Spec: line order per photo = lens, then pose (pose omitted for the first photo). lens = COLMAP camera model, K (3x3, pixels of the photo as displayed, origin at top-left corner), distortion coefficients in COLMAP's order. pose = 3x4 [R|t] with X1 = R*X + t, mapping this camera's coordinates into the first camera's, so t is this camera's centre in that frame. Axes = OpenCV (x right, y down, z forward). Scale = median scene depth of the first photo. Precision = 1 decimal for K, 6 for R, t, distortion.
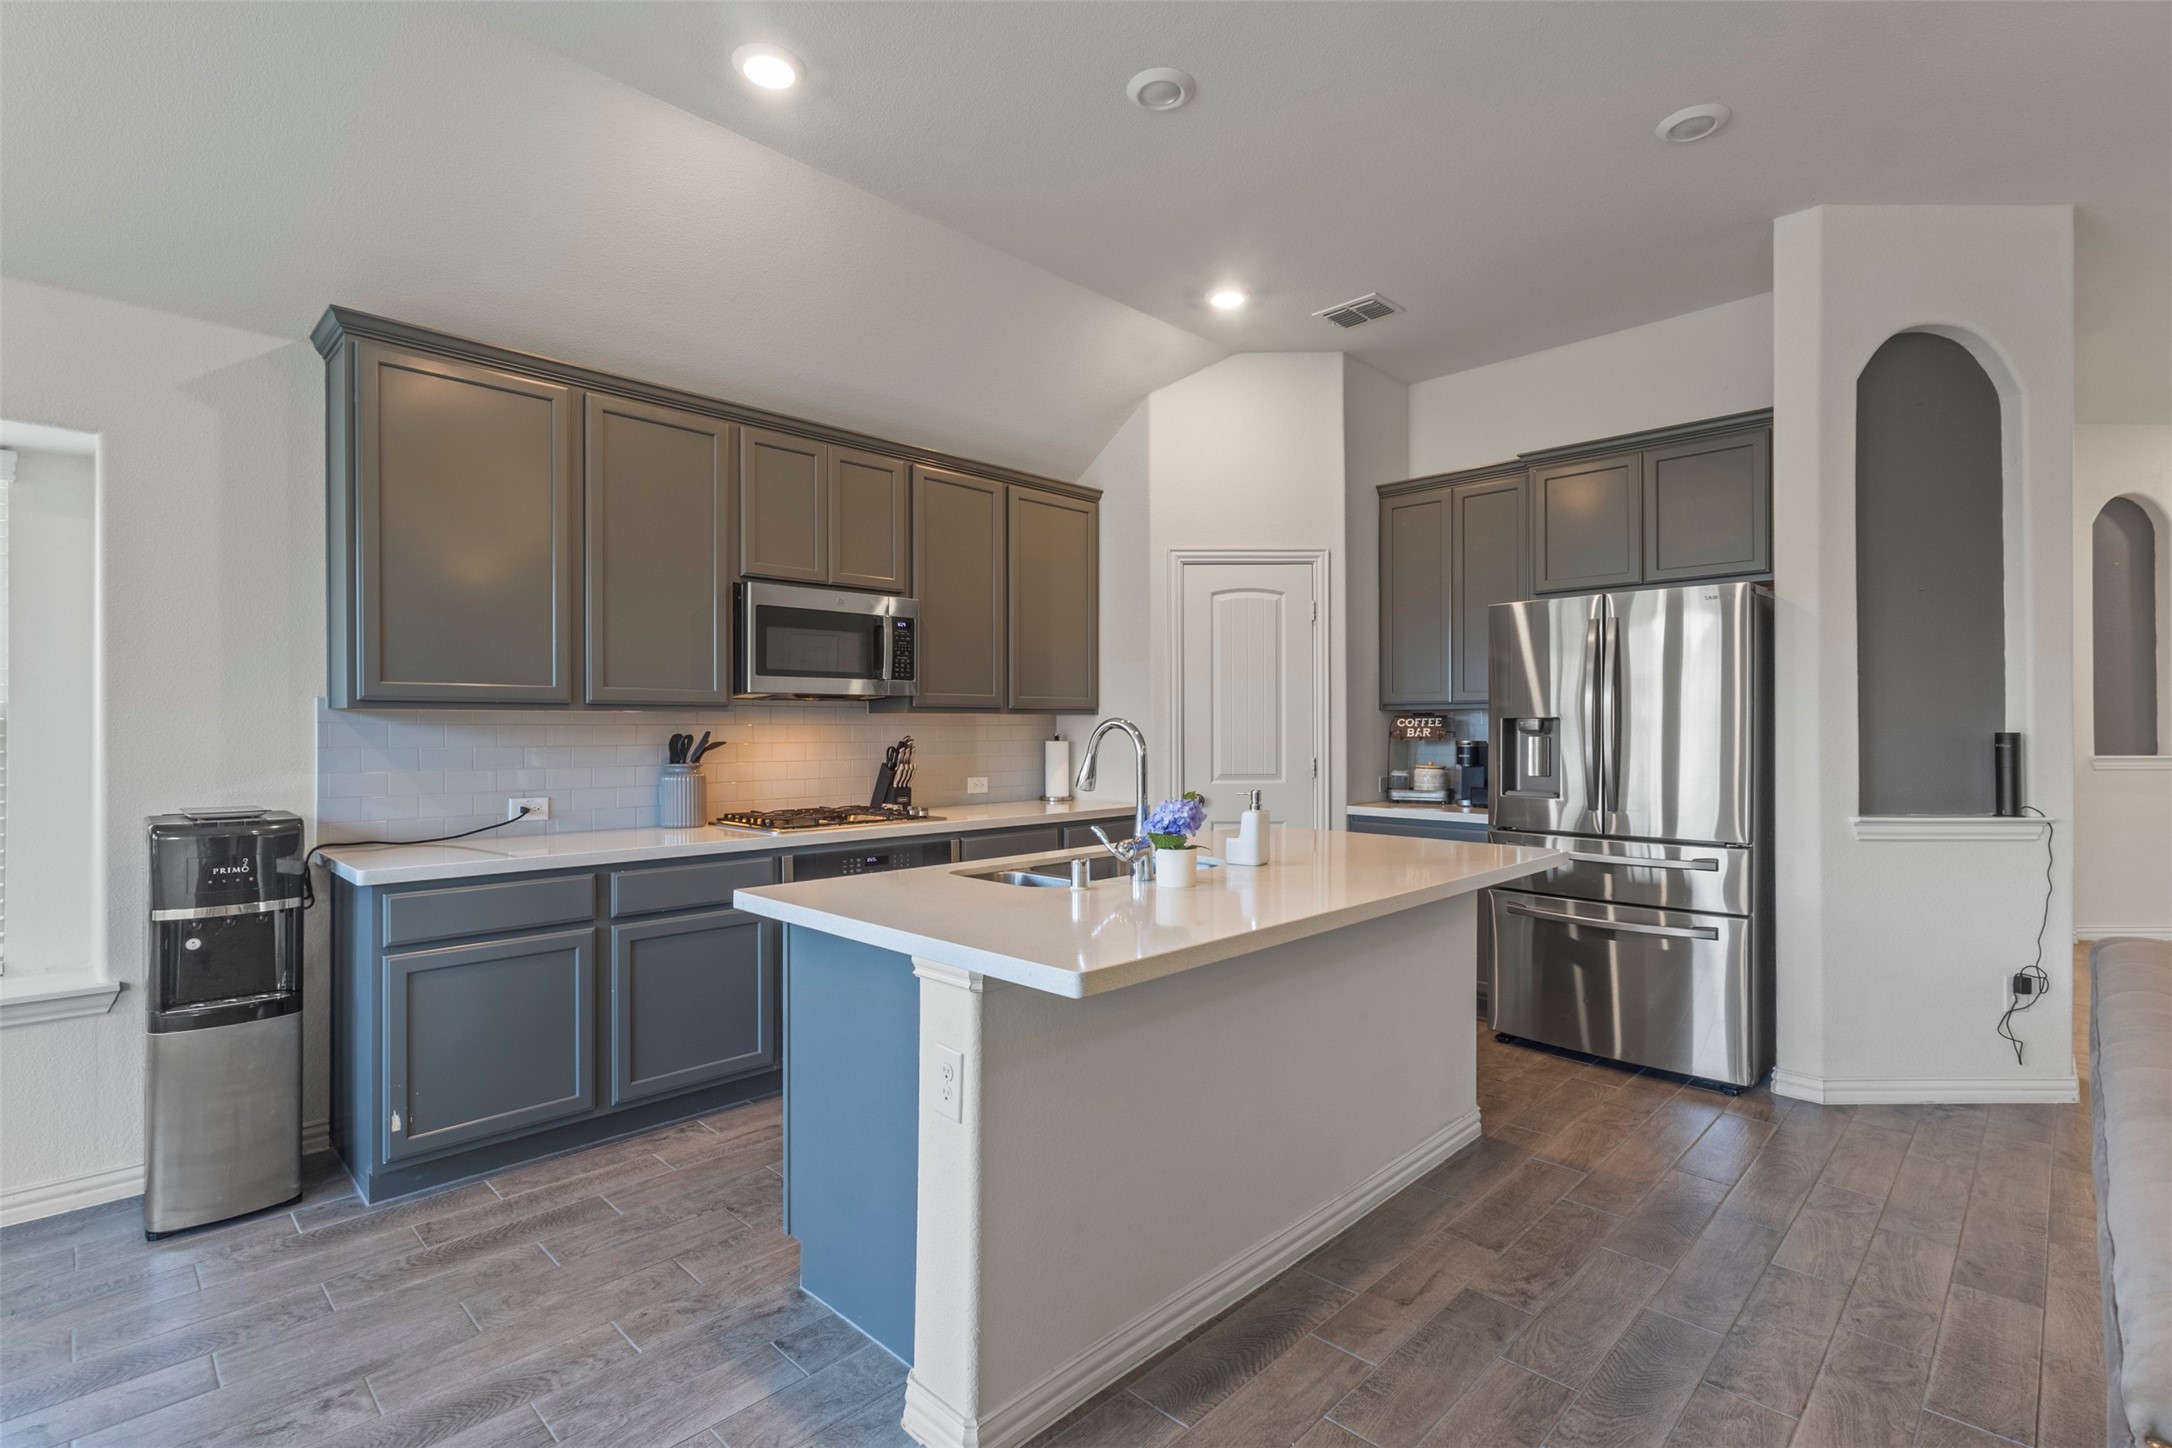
lens RADIAL K [[1005.3, 0, 1078.4], [0, 1005.3, 727.8], [0, 0, 1]] dist [-0.000898, 0.000190]
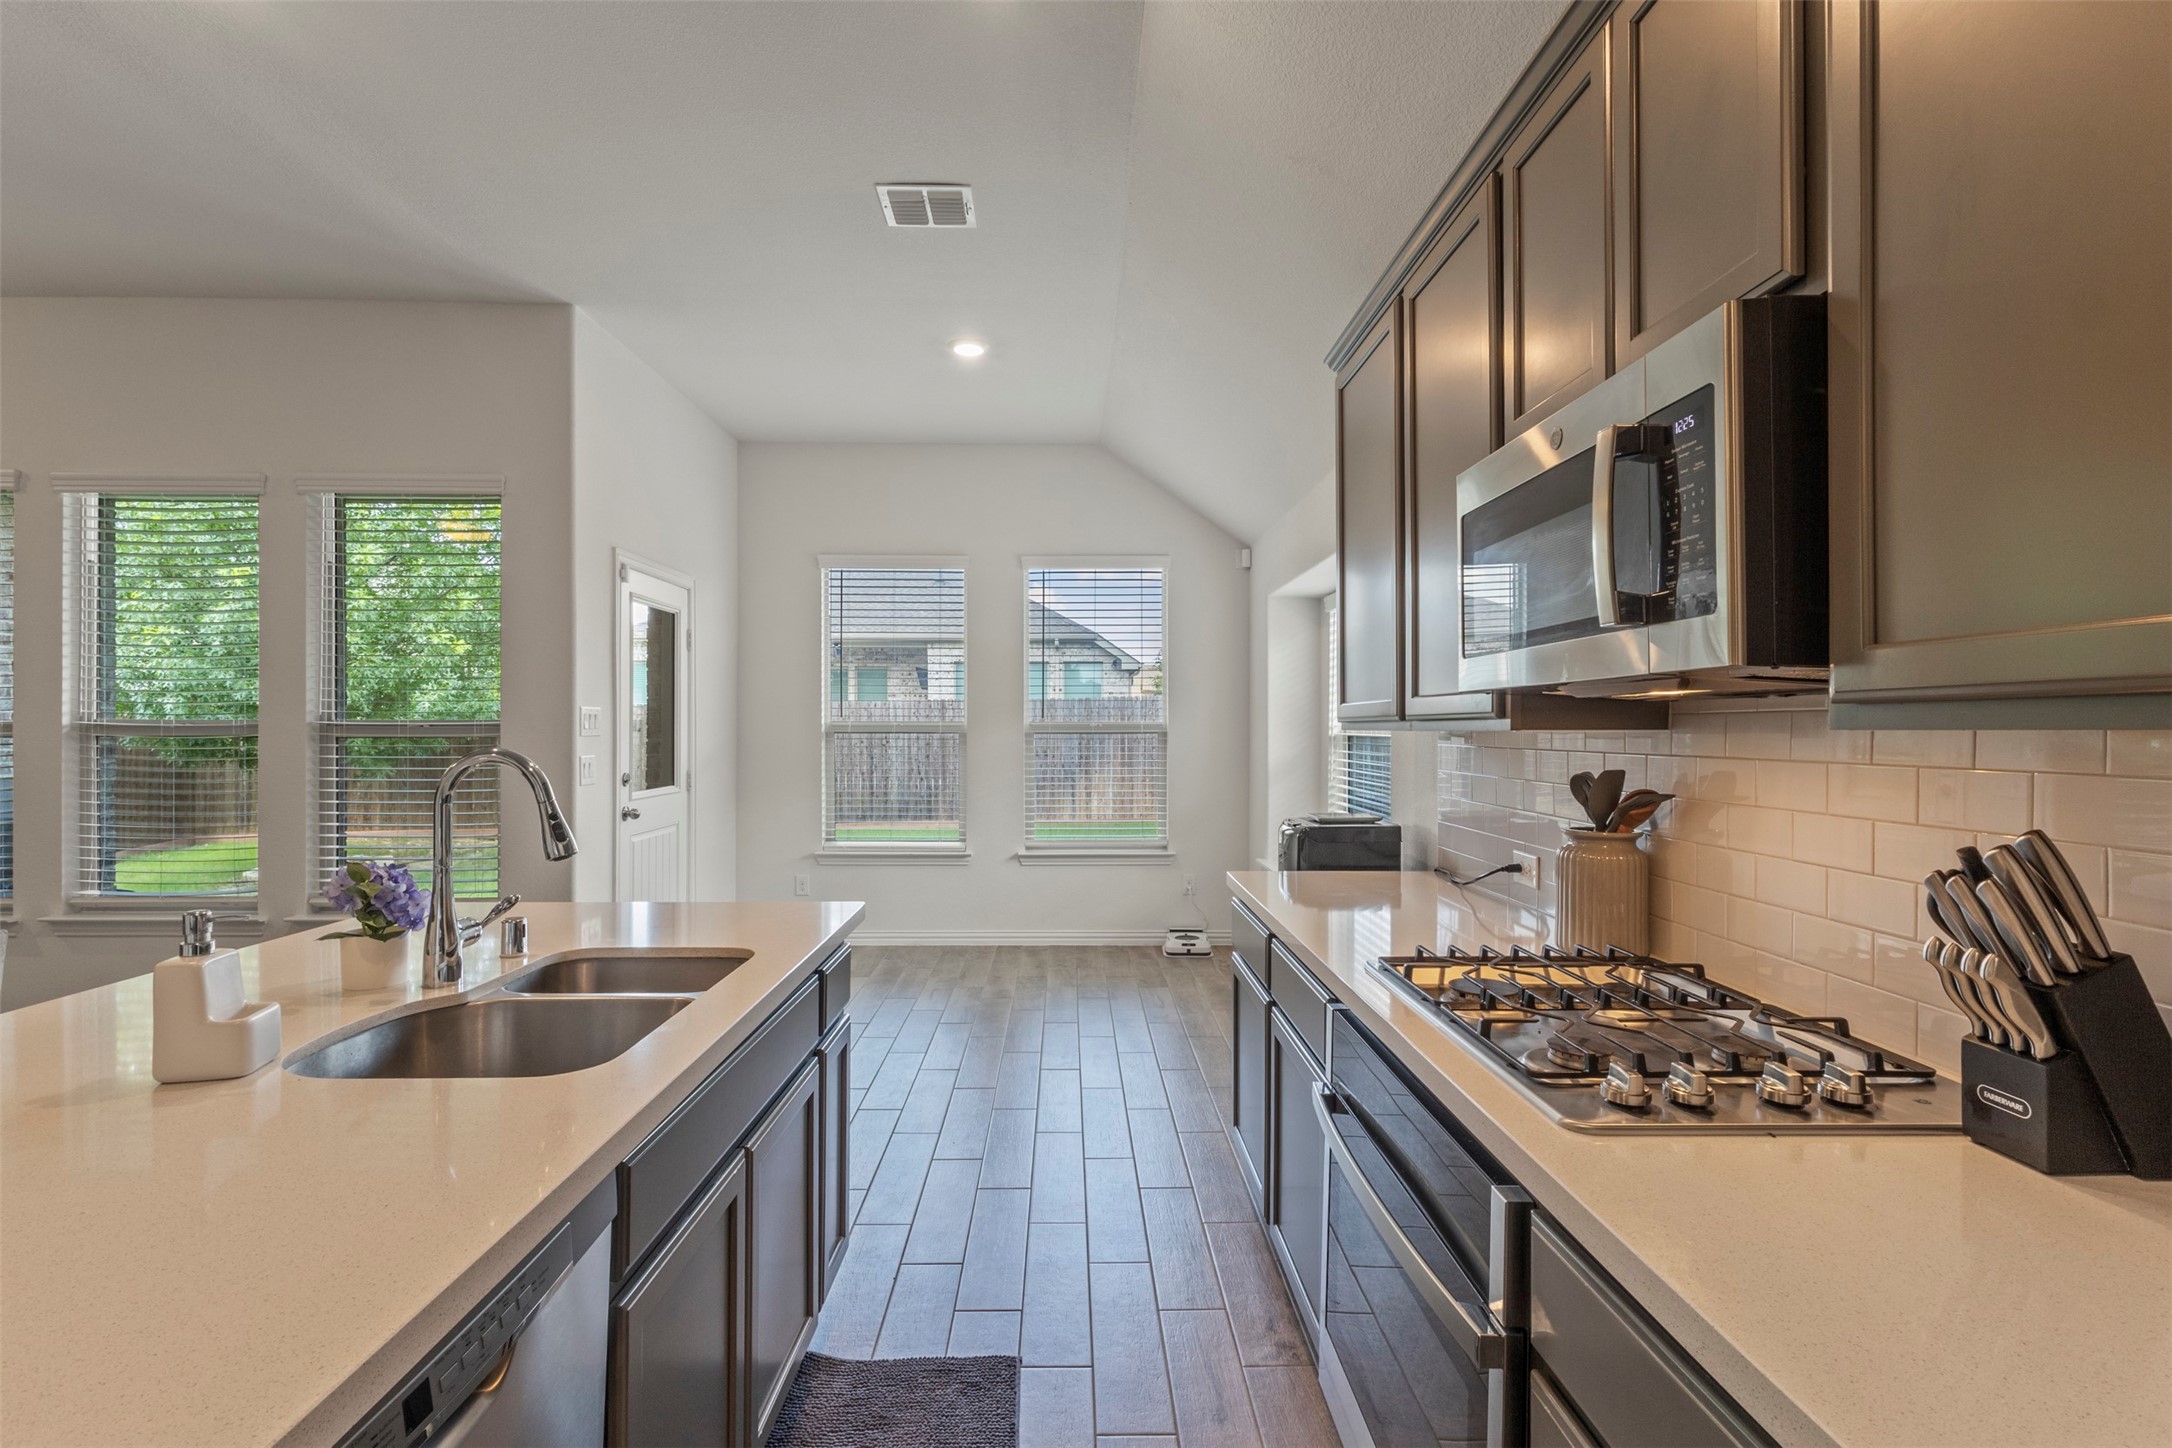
lens RADIAL K [[1005.3, 0, 1078.4], [0, 1005.3, 727.8], [0, 0, 1]] dist [-0.000898, 0.000190]
pose [[-0.697390, 0.000159, -0.716692, 0.184441], [0.000893, 0.999999, -0.000647, -0.018138], [0.716691, -0.001091, -0.697390, 1.262081]]
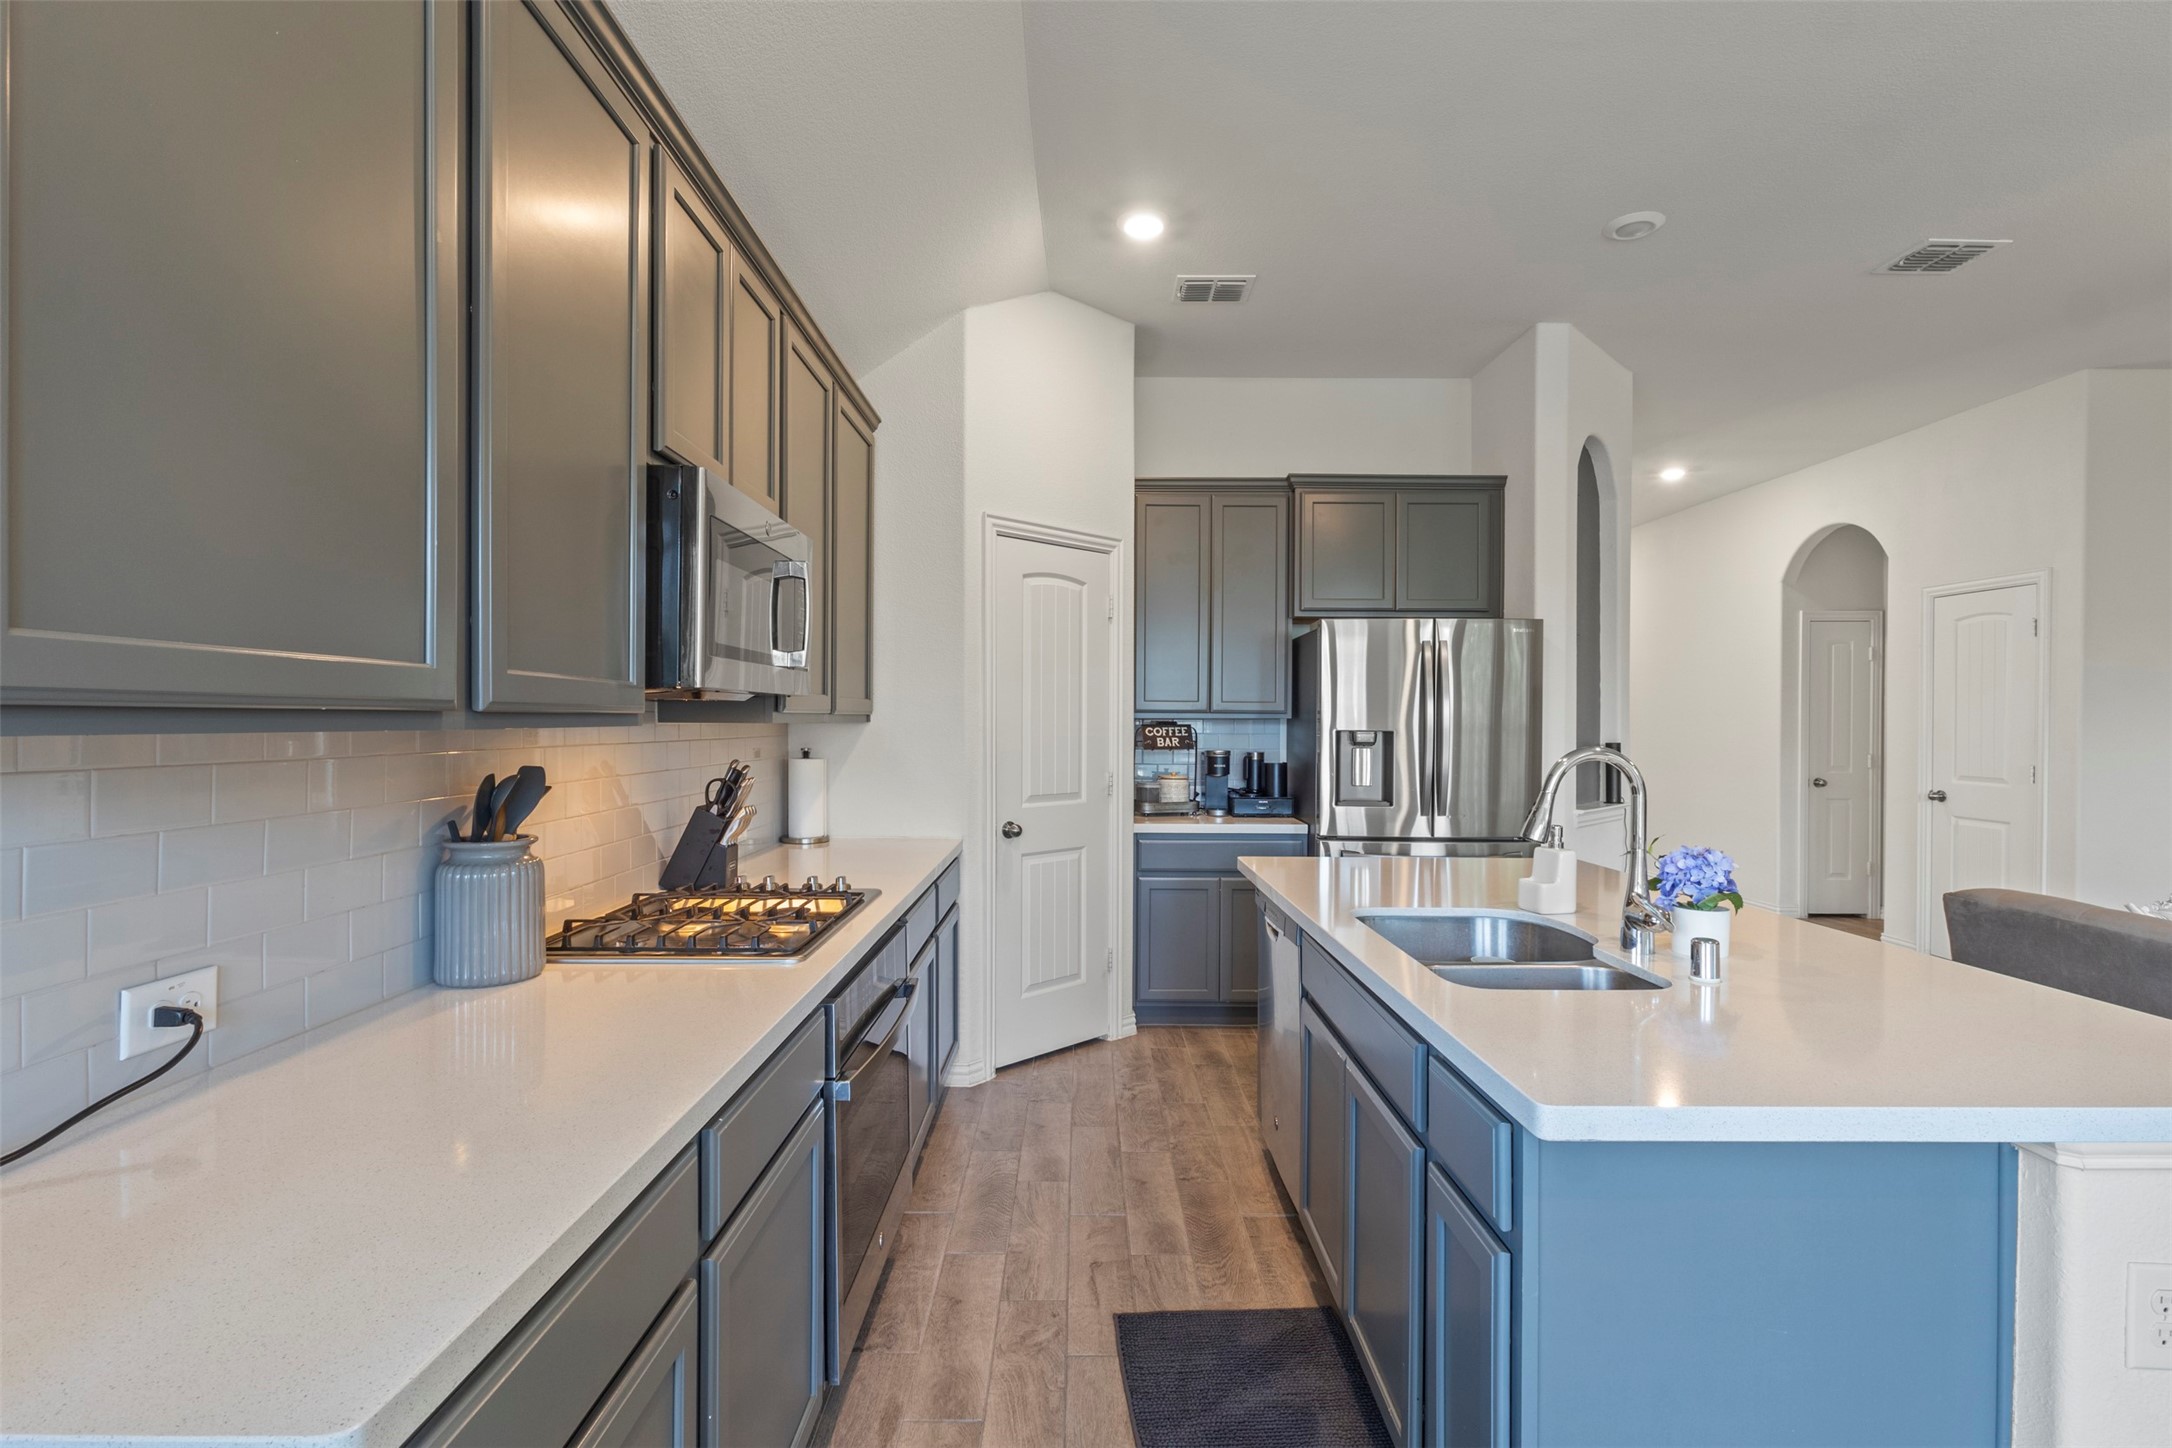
lens RADIAL K [[1005.3, 0, 1078.4], [0, 1005.3, 727.8], [0, 0, 1]] dist [-0.000898, 0.000190]
pose [[0.710755, -0.000868, 0.703439, -0.567696], [-0.005371, 0.999963, 0.006661, -0.020873], [-0.703419, -0.008513, 0.710725, 0.532389]]
